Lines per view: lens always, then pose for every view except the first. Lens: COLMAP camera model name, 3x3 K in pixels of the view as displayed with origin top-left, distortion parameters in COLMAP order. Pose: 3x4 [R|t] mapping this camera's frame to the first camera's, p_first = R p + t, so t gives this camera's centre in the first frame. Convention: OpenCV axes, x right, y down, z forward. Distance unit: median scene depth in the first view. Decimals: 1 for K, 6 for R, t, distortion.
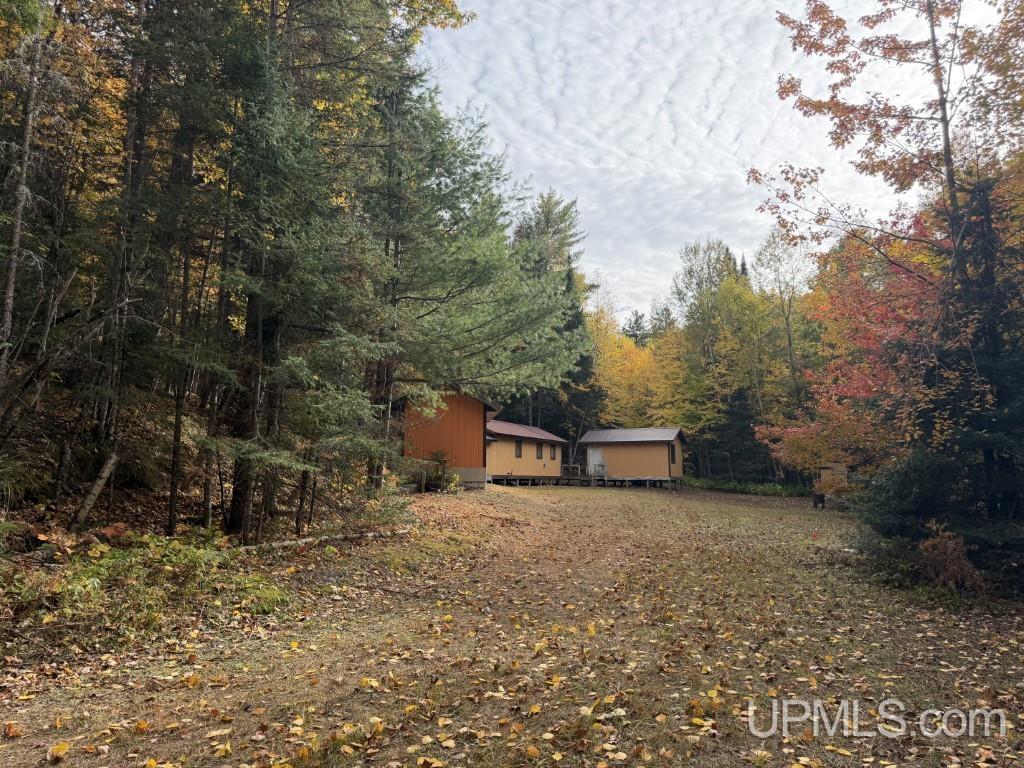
lens RADIAL K [[726.5, 0, 512.0], [0, 726.5, 384.0], [0, 0, 1]] dist [0.040707, -0.000837]
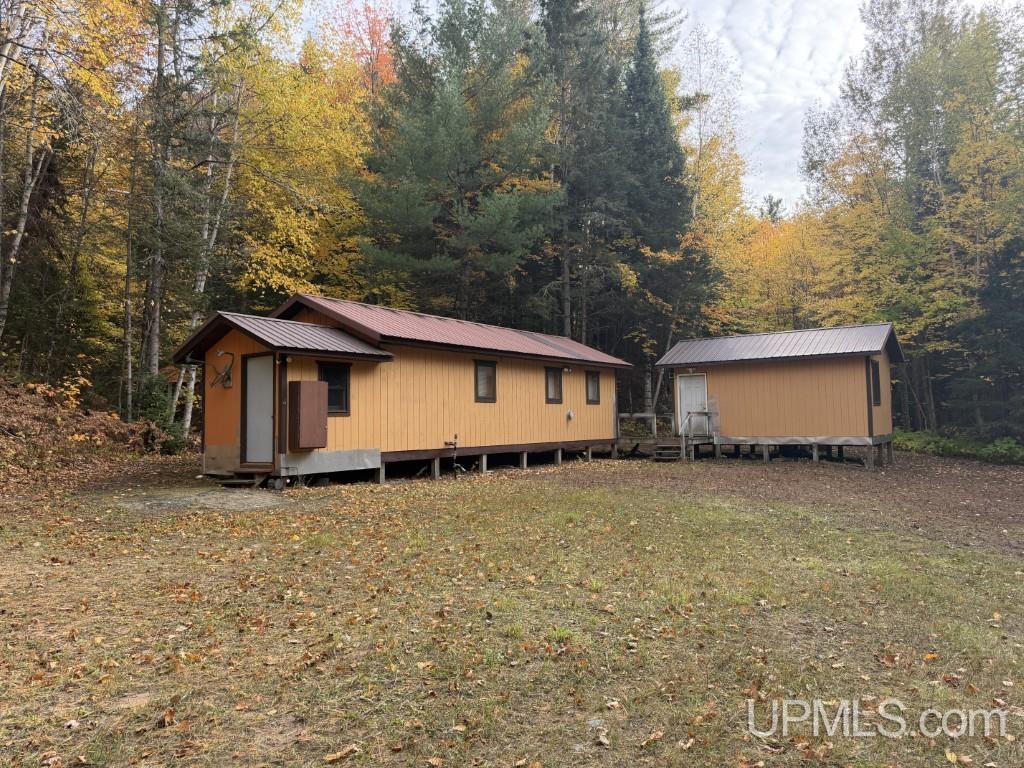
lens RADIAL K [[726.5, 0, 512.0], [0, 726.5, 384.0], [0, 0, 1]] dist [0.040707, -0.000837]
pose [[0.985389, -0.029197, -0.167798, 0.079381], [0.042415, 0.996225, 0.075736, 0.053114], [0.164953, -0.081747, 0.982908, 0.525608]]
